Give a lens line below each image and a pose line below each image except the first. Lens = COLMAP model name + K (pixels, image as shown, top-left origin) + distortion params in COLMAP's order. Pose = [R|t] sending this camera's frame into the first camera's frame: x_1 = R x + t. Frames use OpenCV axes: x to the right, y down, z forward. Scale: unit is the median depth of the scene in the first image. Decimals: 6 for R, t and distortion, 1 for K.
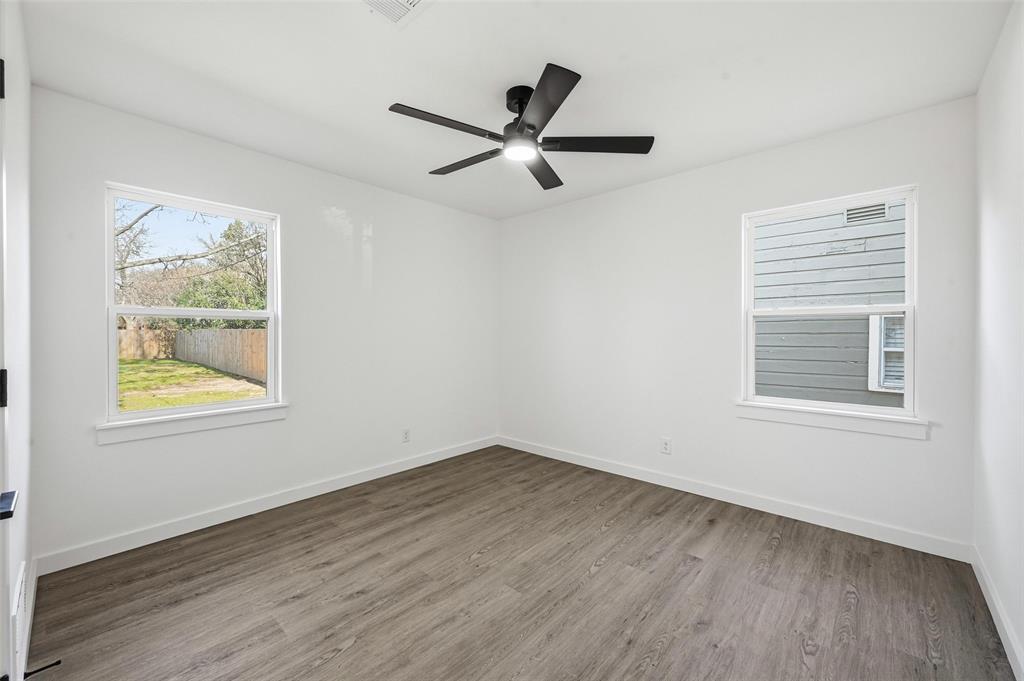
lens RADIAL K [[407.6, 0, 507.9], [0, 407.6, 336.4], [0, 0, 1]] dist [0.003820, 0.000088]
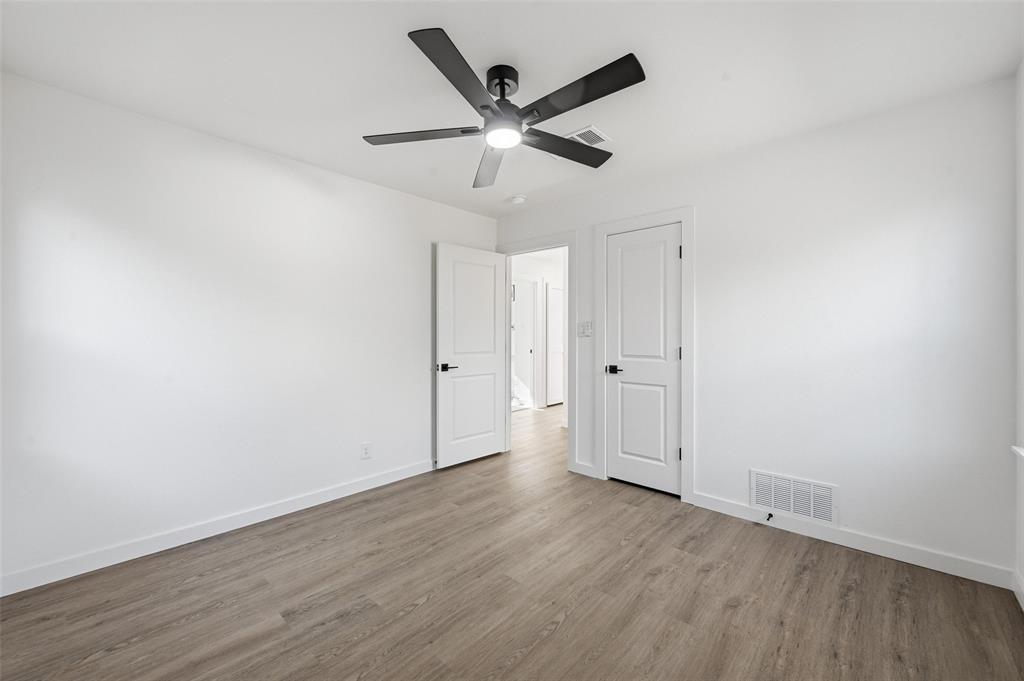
lens RADIAL K [[407.6, 0, 507.9], [0, 407.6, 336.4], [0, 0, 1]] dist [0.003820, 0.000088]
pose [[-0.999980, 0.002594, 0.005714, 0.016865], [0.002648, 0.999951, 0.009498, -0.015271], [-0.005689, 0.009512, -0.999939, 1.959622]]
